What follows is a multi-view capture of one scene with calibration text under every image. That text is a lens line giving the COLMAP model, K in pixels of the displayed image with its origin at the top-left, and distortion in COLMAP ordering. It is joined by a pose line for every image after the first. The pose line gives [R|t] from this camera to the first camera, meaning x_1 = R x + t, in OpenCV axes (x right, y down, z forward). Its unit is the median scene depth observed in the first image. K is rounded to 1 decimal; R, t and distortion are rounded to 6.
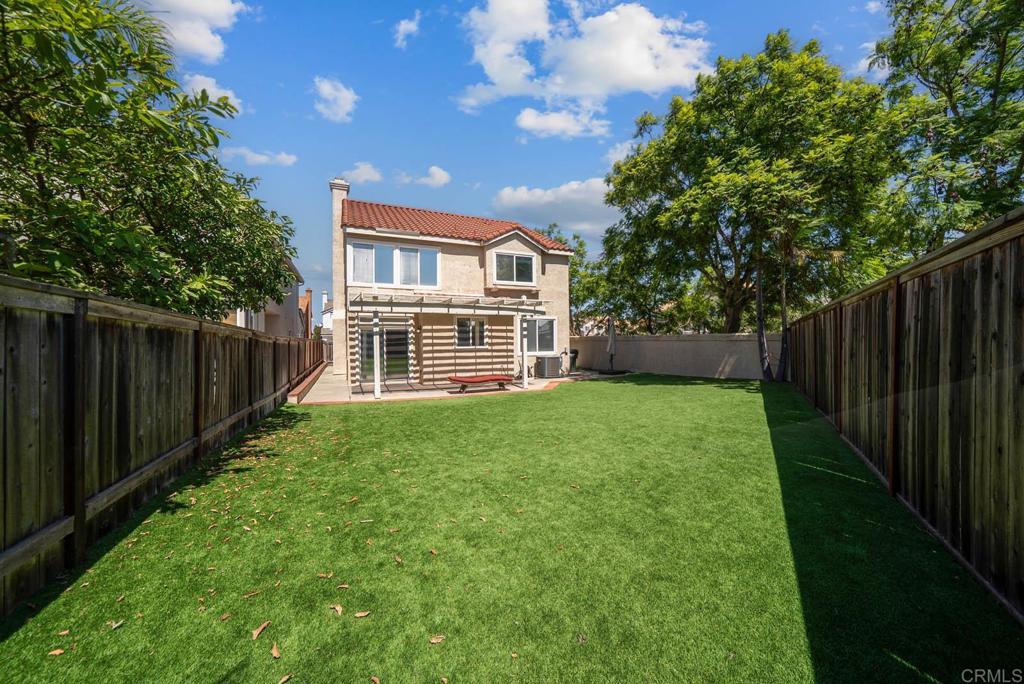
lens RADIAL K [[355.8, 0, 516.2], [0, 355.8, 341.1], [0, 0, 1]] dist [-0.014466, 0.000110]
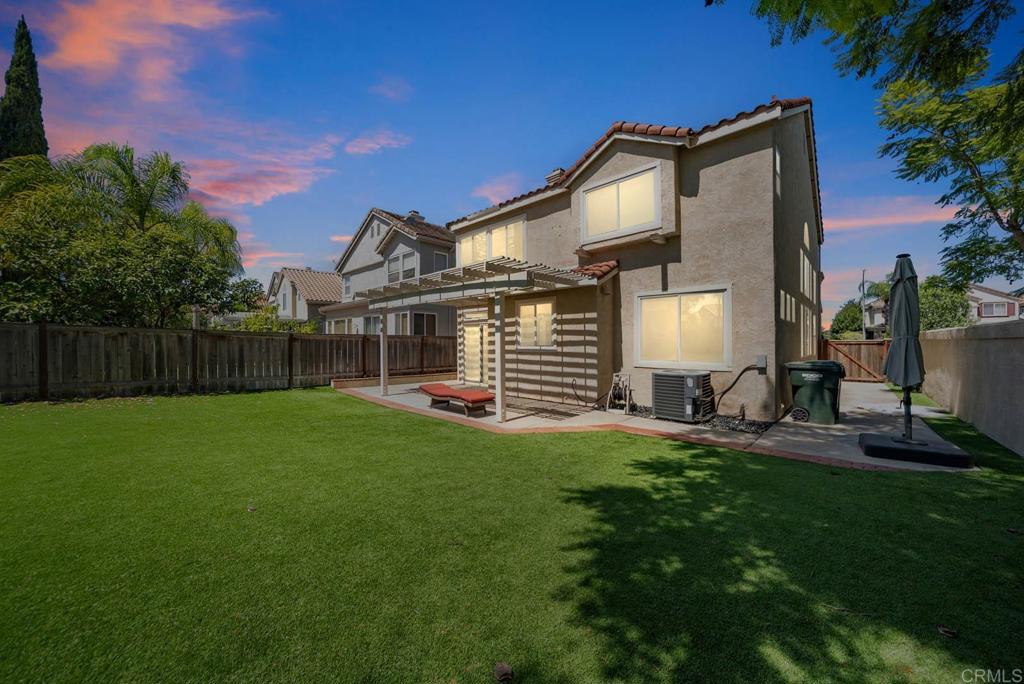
lens RADIAL K [[355.8, 0, 512.0], [0, 355.8, 341.6], [0, 0, 1]] dist [-0.014466, 0.000110]
pose [[0.378149, 0.010914, -0.925680, 0.470875], [0.001238, 0.999924, 0.012296, -0.002373], [0.925744, -0.005796, 0.378106, 0.683153]]
